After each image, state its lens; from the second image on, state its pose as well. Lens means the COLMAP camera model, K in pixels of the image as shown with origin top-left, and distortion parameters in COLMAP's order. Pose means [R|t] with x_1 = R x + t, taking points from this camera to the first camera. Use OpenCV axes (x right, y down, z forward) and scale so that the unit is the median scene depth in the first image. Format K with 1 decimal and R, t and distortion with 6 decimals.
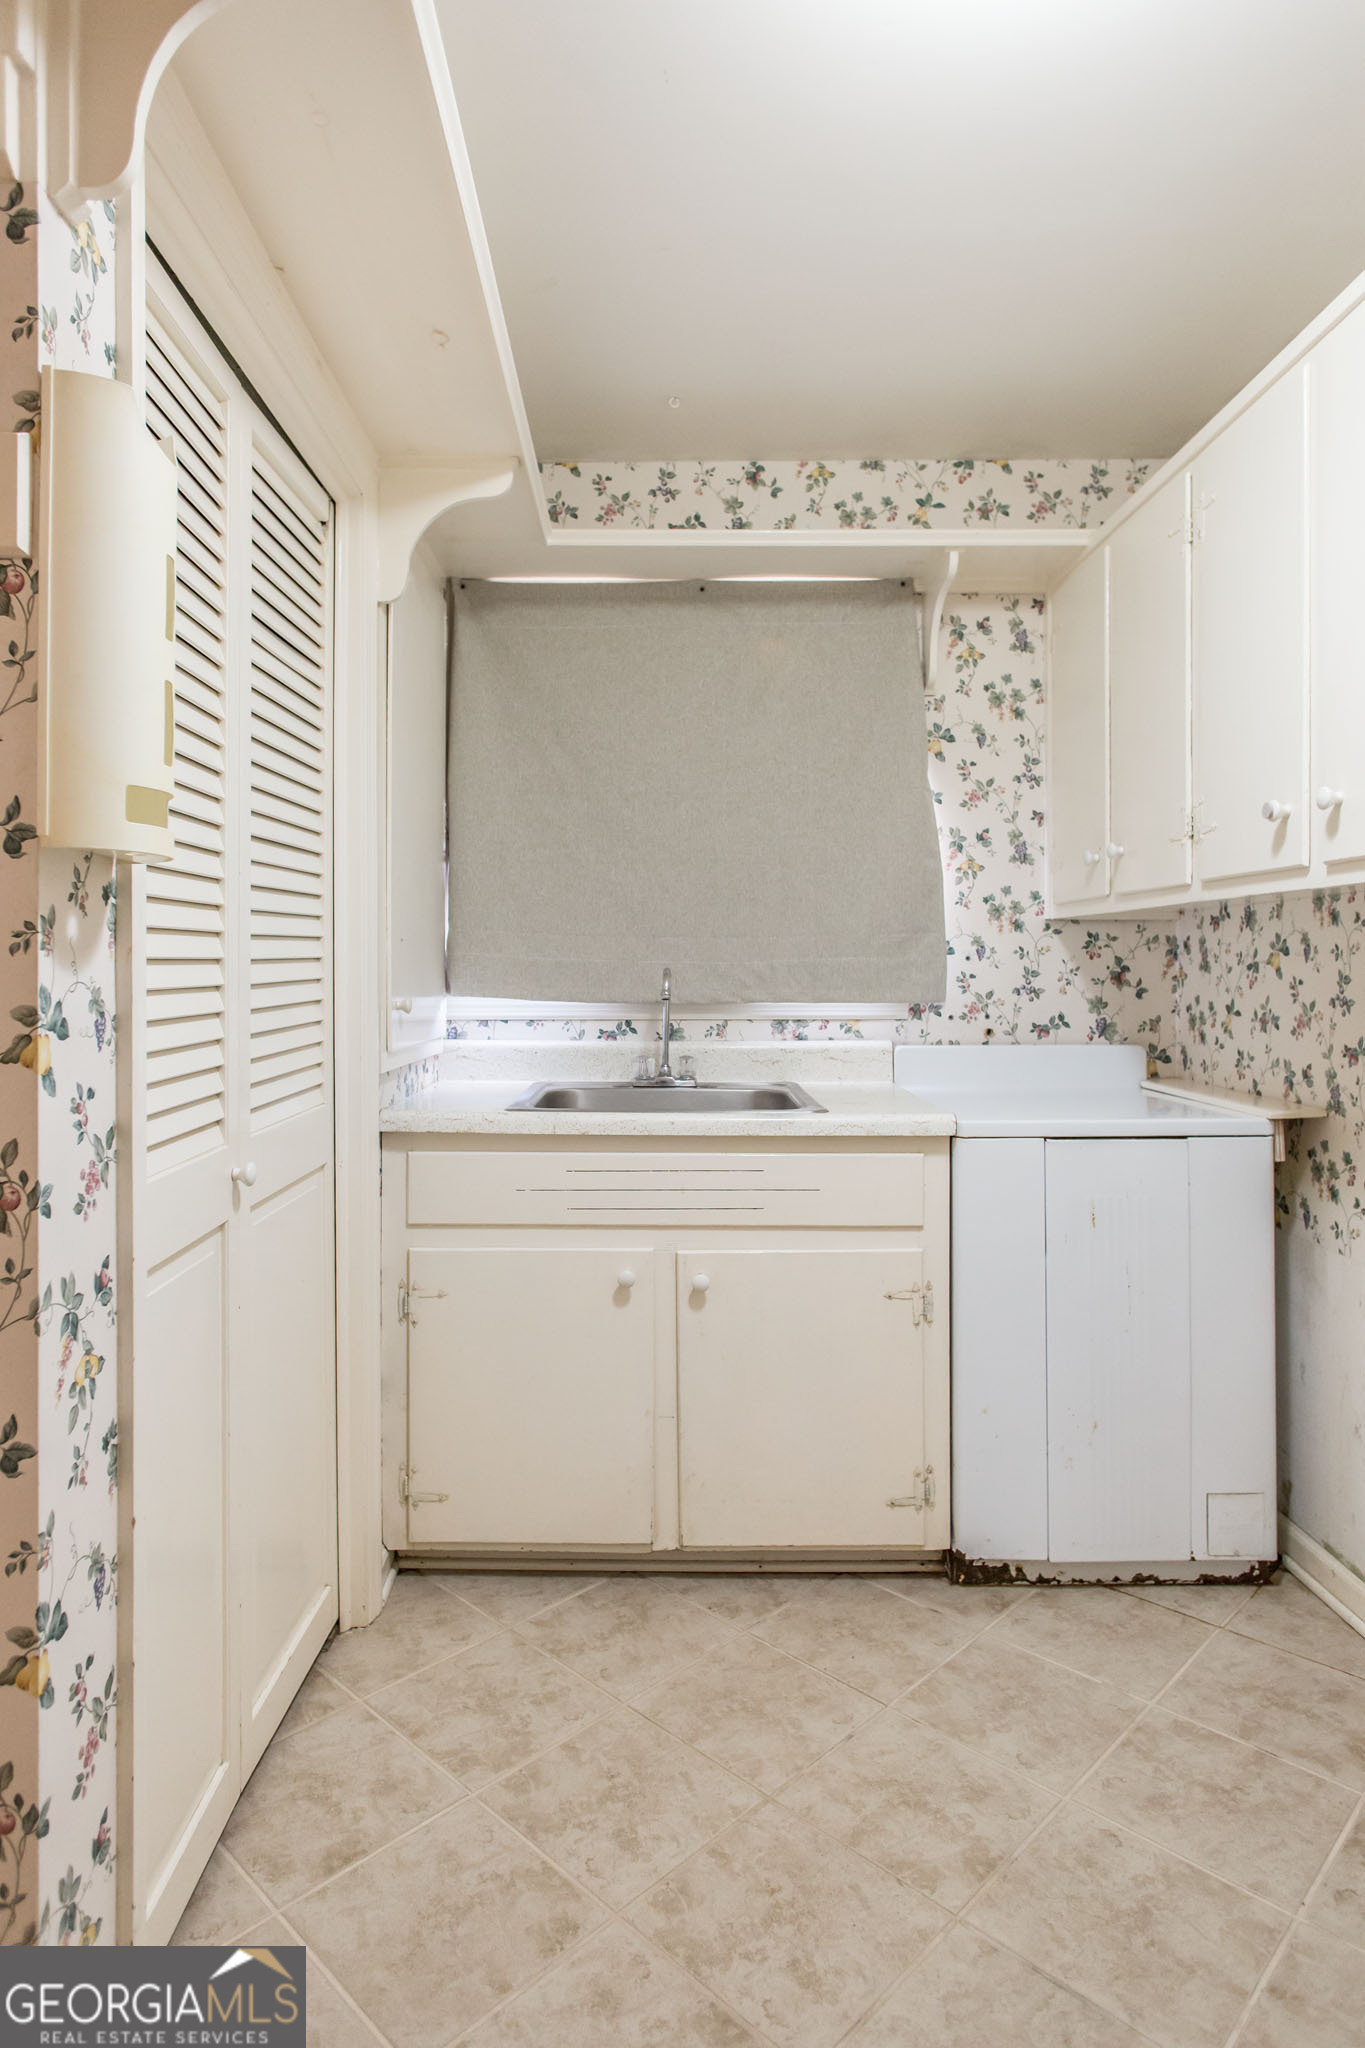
lens RADIAL K [[1188.1, 0, 680.9], [0, 1188.1, 954.7], [0, 0, 1]] dist [-0.006030, 0.008164]
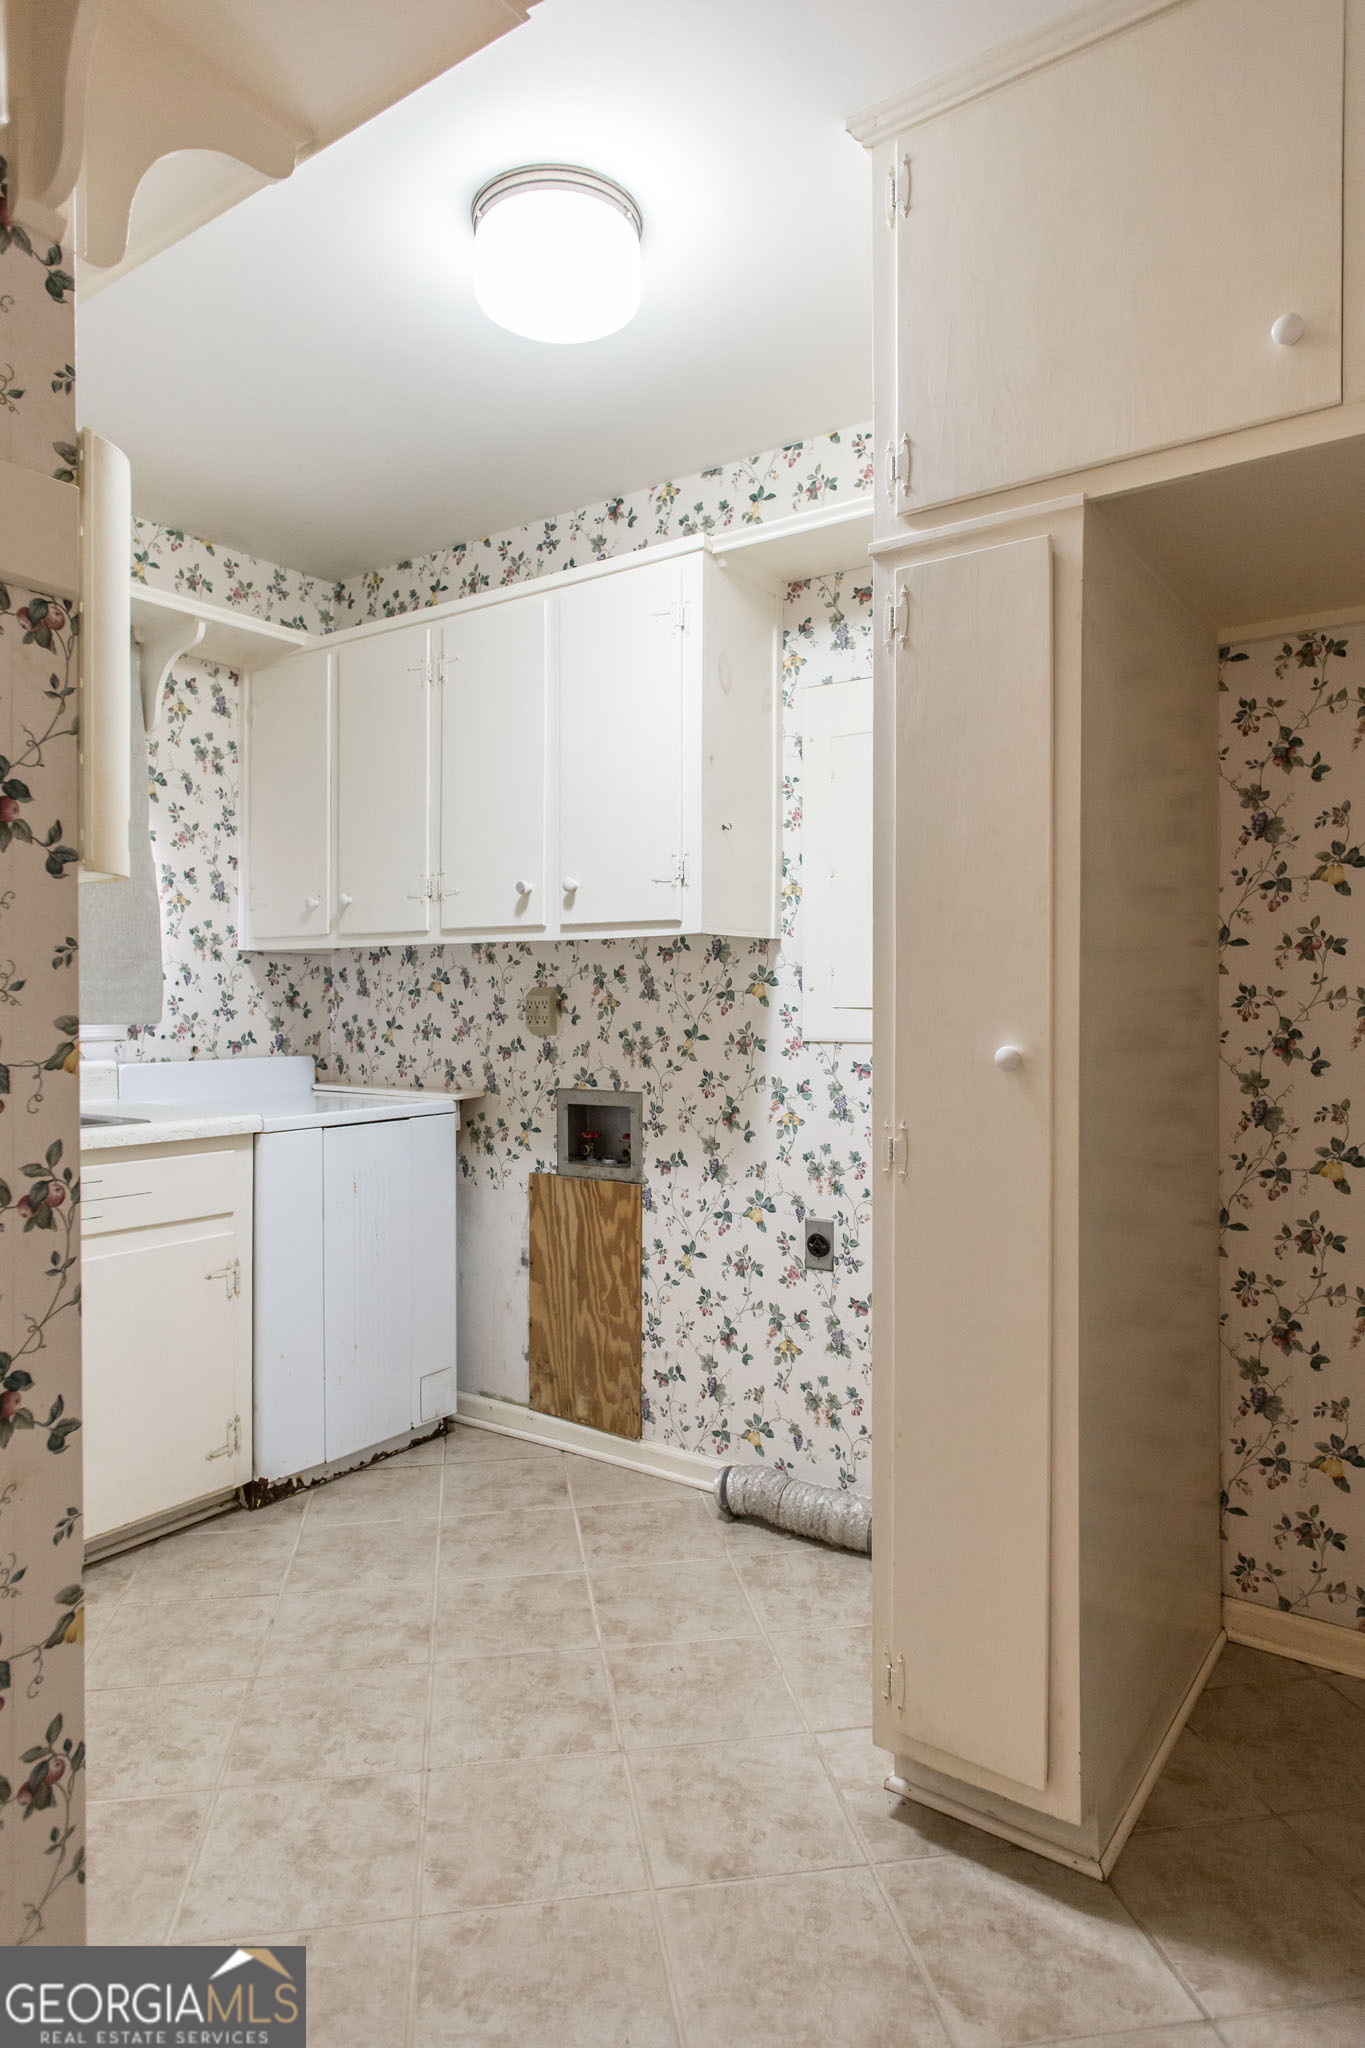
lens RADIAL K [[1189.5, 0, 680.6], [0, 1189.5, 994.7], [0, 0, 1]] dist [-0.008735, 0.011956]
pose [[0.585866, 0.004025, 0.810398, -0.449323], [-0.011181, 0.999933, 0.003117, 0.005776], [-0.810331, -0.010887, 0.585871, -0.034854]]
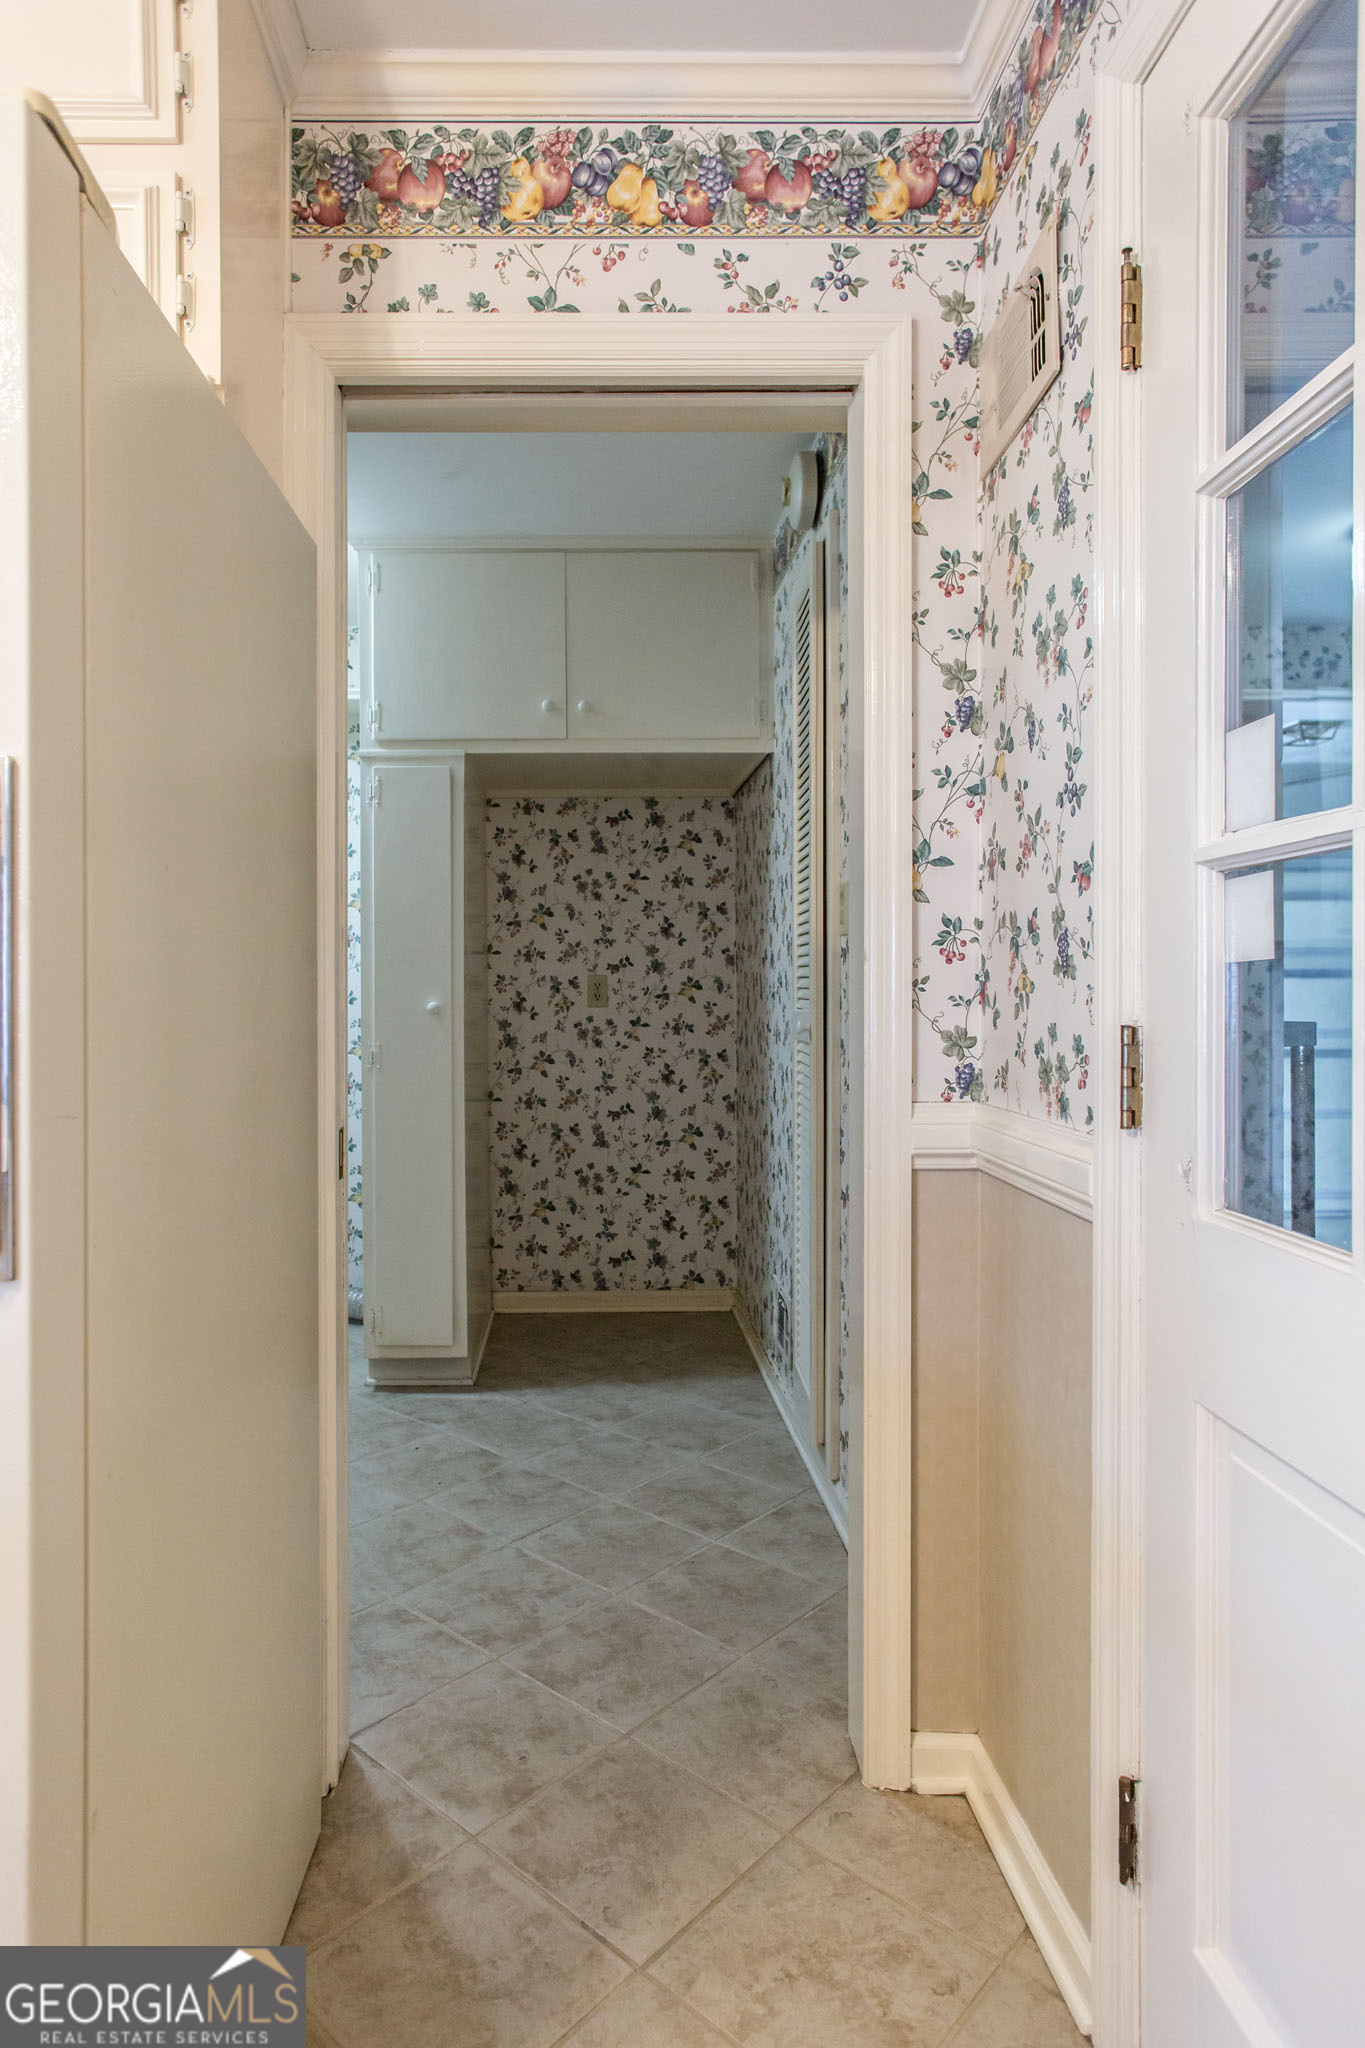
lens RADIAL K [[1189.5, 0, 680.6], [0, 1189.5, 994.7], [0, 0, 1]] dist [-0.008735, 0.011956]
pose [[-0.089327, -0.003864, 0.995995, -1.169592], [-0.002857, 0.999989, 0.003624, 0.017709], [-0.995998, -0.002521, -0.089337, 0.031432]]
